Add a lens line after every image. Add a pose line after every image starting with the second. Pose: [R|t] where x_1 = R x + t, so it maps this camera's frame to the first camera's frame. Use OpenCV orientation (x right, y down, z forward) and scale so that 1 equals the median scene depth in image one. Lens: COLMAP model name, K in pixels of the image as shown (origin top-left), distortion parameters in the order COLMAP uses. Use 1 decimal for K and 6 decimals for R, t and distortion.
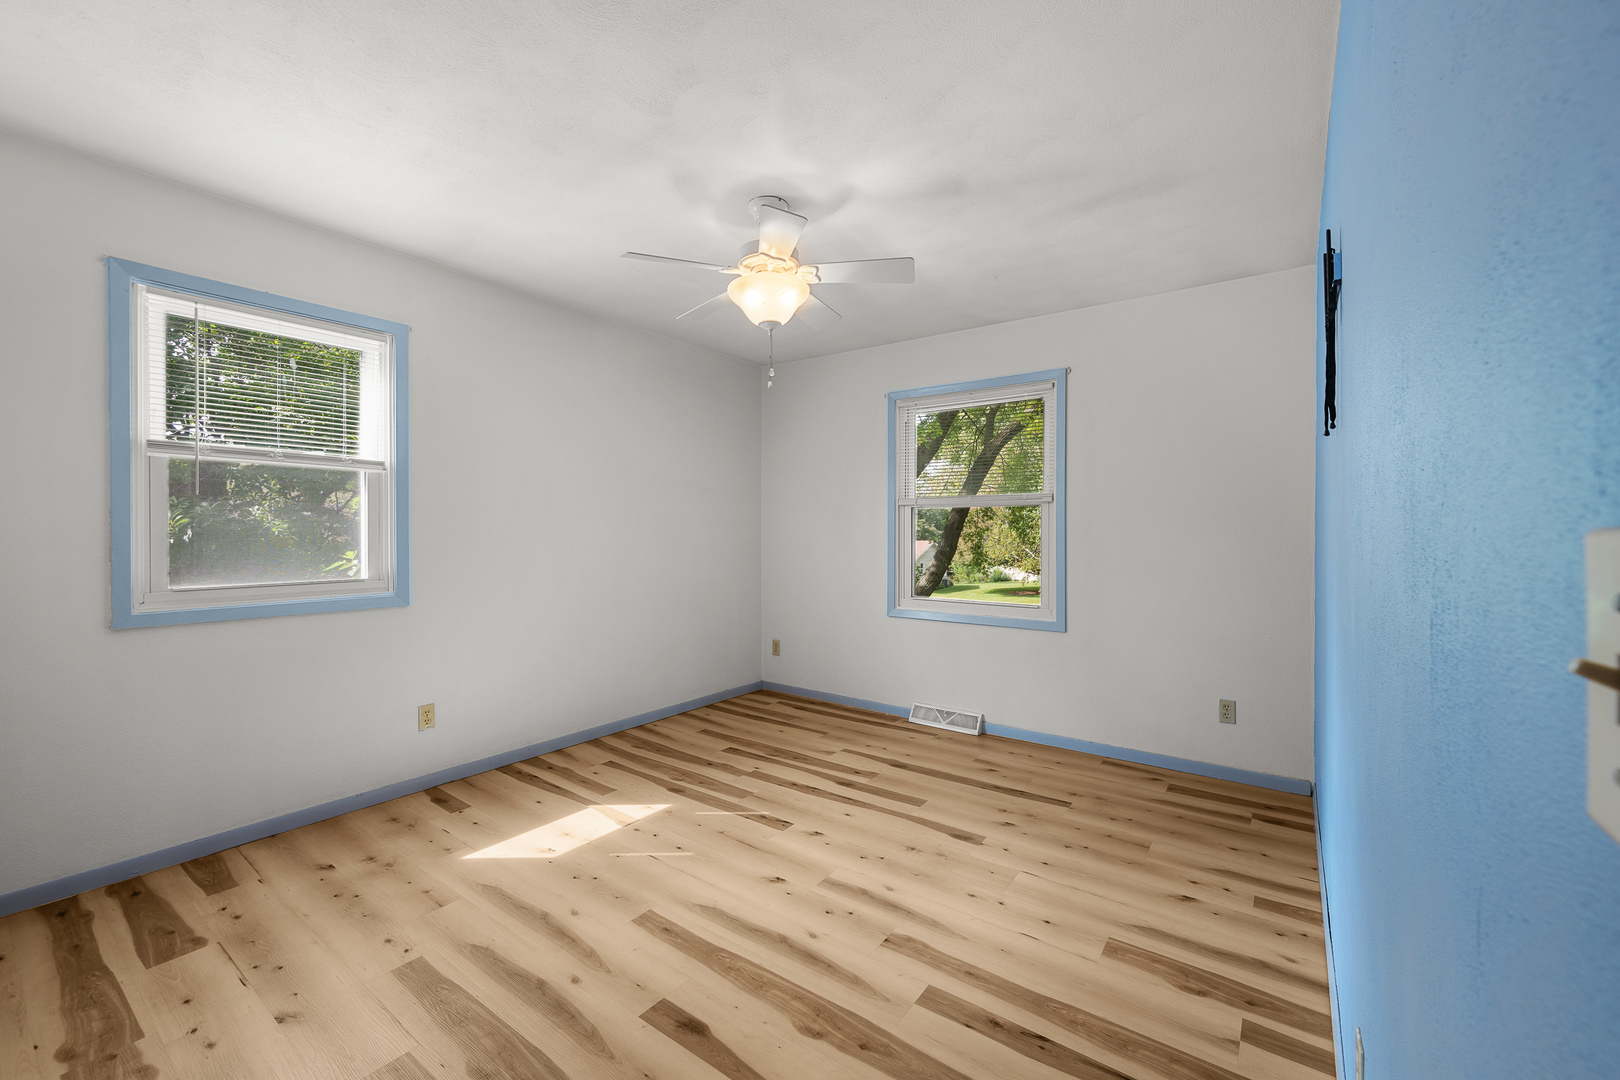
lens RADIAL K [[664.3, 0, 812.8], [0, 664.3, 532.8], [0, 0, 1]] dist [-0.001765, -0.000125]
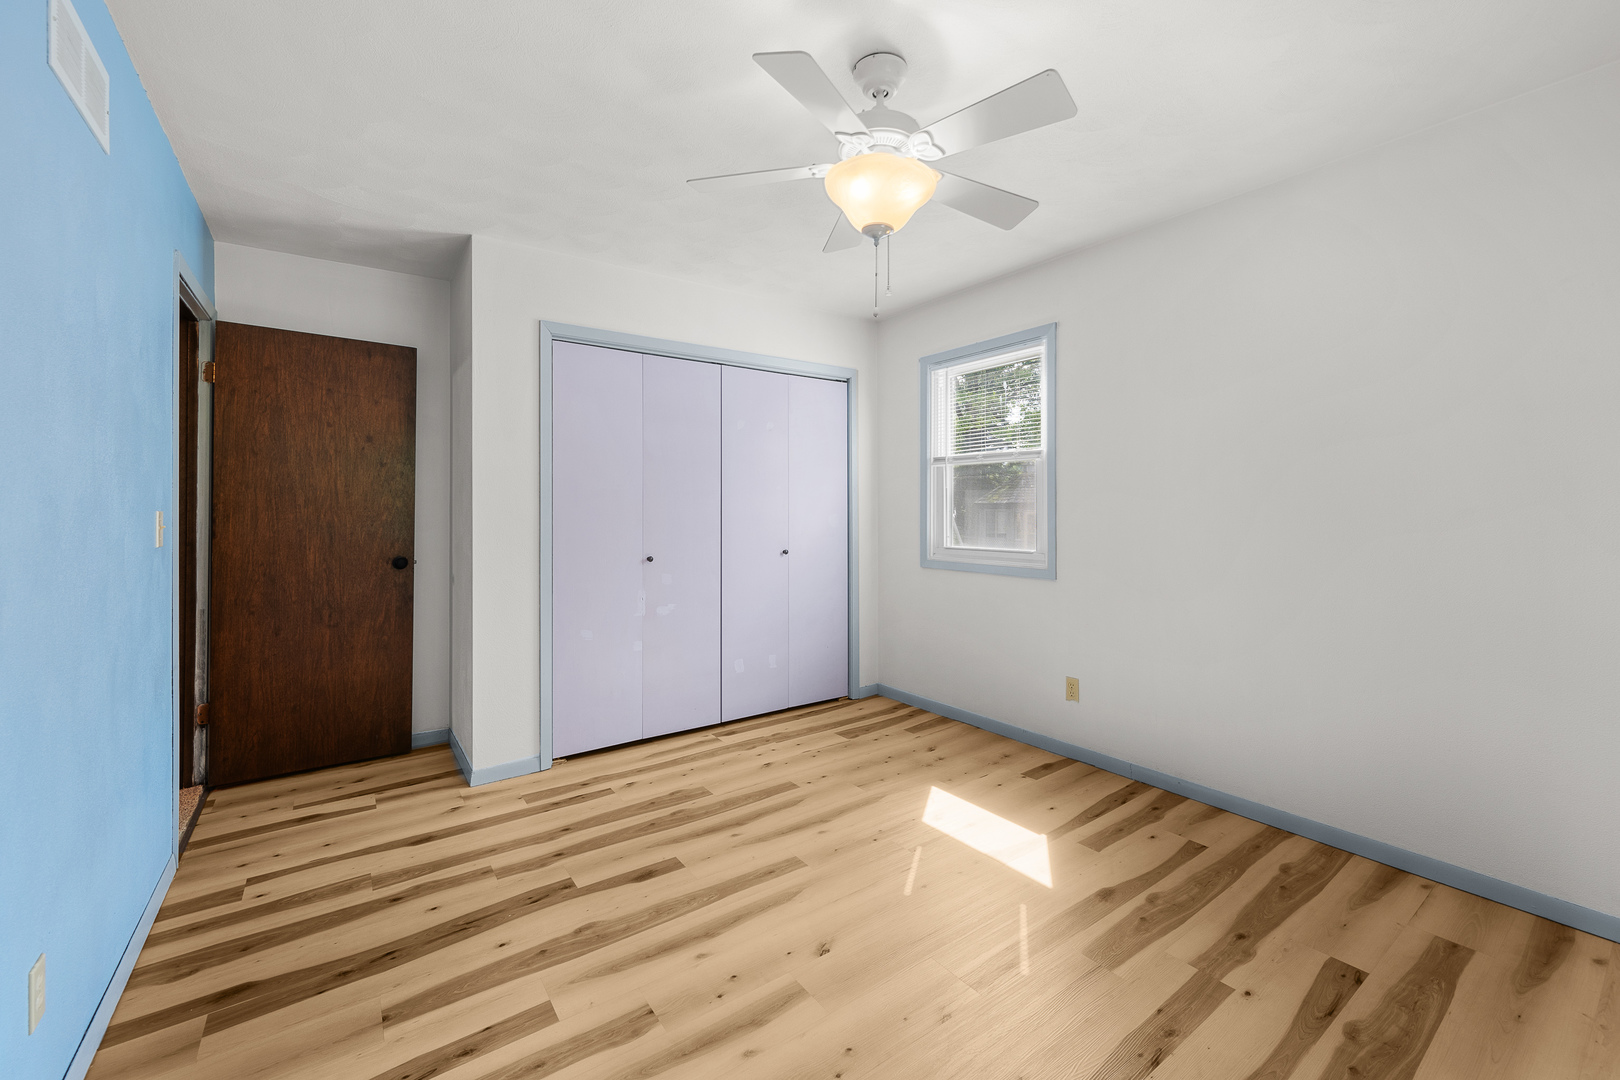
lens RADIAL K [[664.3, 0, 818.0], [0, 664.3, 529.2], [0, 0, 1]] dist [-0.001765, -0.000125]
pose [[-0.311981, 0.025455, -0.949747, 0.599533], [-0.004804, 0.999586, 0.028369, -0.002535], [0.950076, 0.013413, -0.311729, 1.071753]]
